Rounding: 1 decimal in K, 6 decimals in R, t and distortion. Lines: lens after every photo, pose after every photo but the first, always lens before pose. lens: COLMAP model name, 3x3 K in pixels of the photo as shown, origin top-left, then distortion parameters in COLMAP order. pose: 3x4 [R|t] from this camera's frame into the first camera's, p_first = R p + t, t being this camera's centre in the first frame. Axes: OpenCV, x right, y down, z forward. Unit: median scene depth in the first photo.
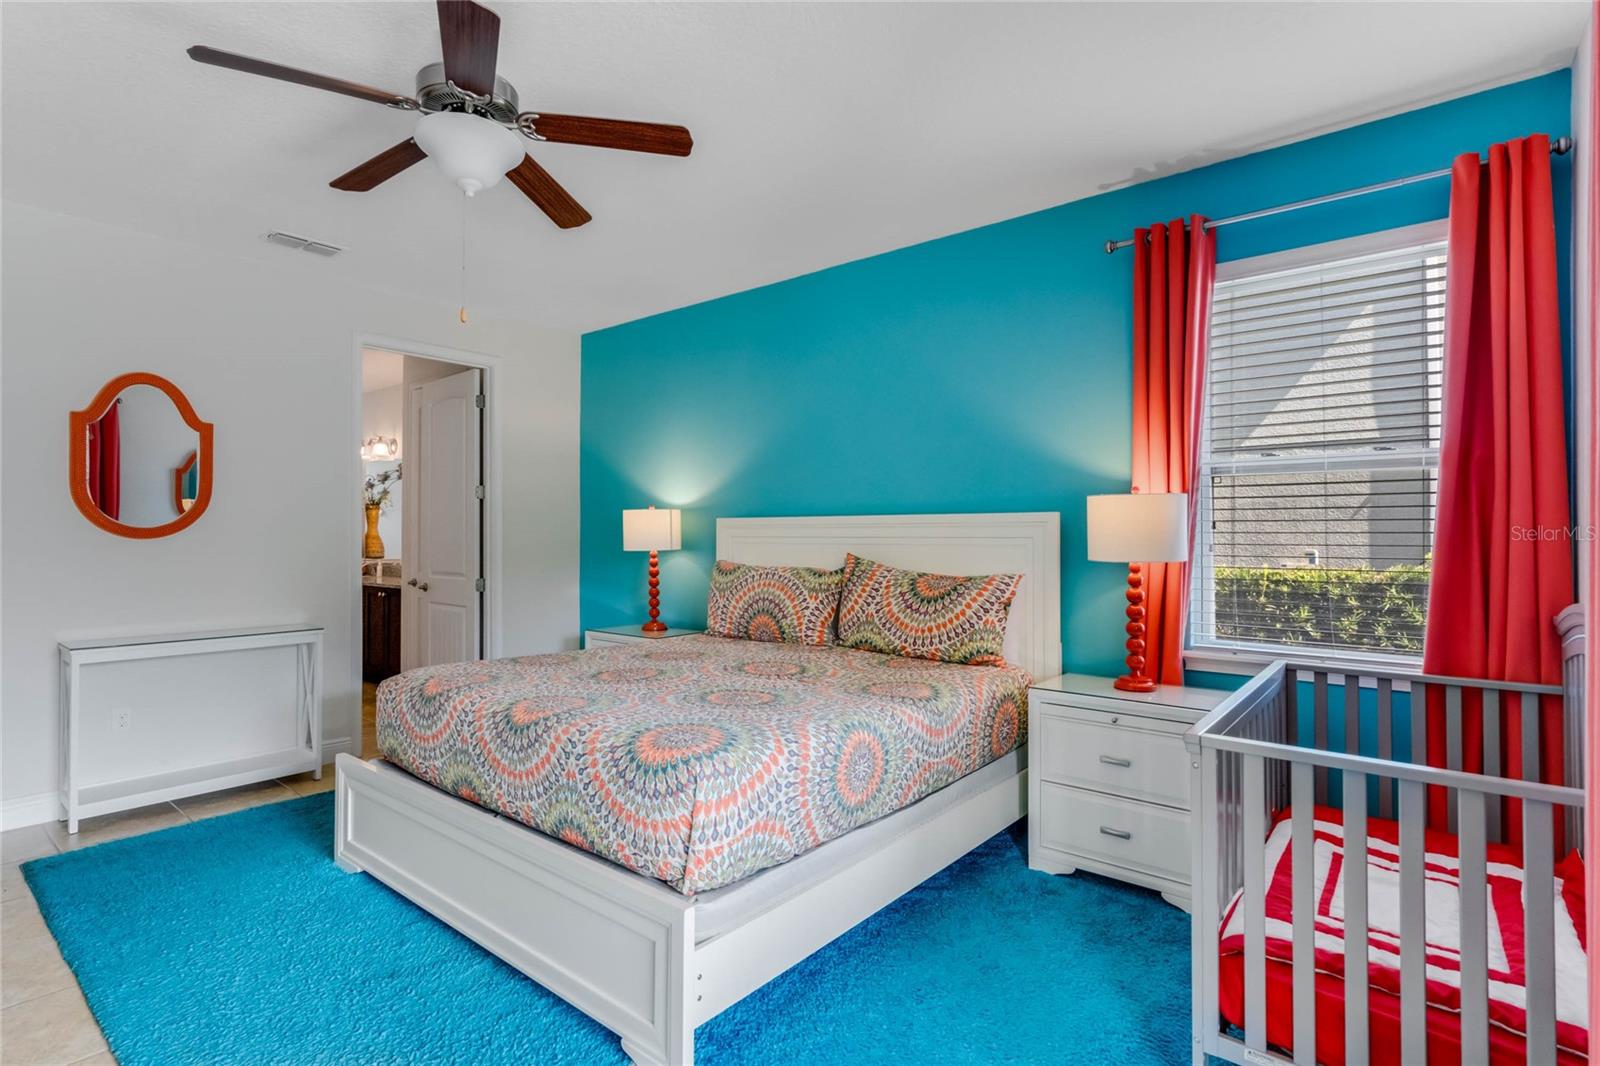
lens RADIAL K [[772.8, 0, 800.0], [0, 772.8, 533.0], [0, 0, 1]] dist [0.000202, 0.000009]
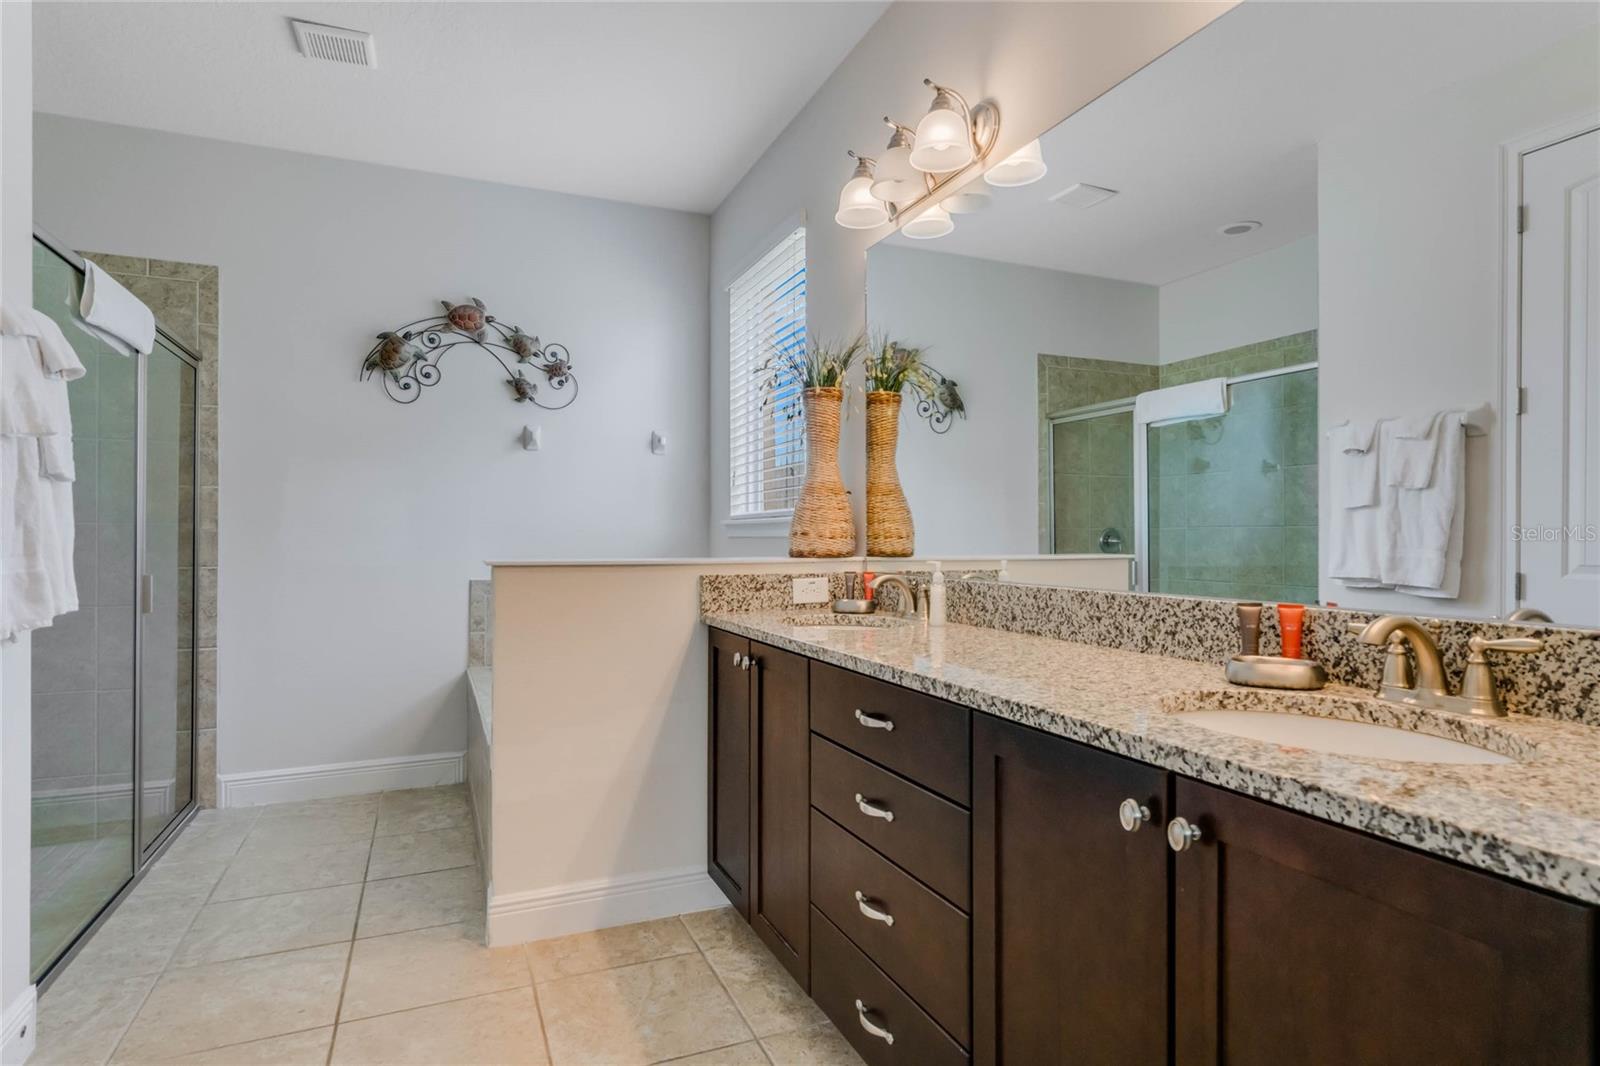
lens RADIAL K [[850.8, 0, 800.0], [0, 850.8, 533.0], [0, 0, 1]] dist [0.000302, 0.000130]
pose [[0.885740, -0.002121, -0.464176, -0.418412], [0.003313, 0.999993, 0.001753, 0.022529], [0.464169, -0.003090, 0.885741, 0.668104]]
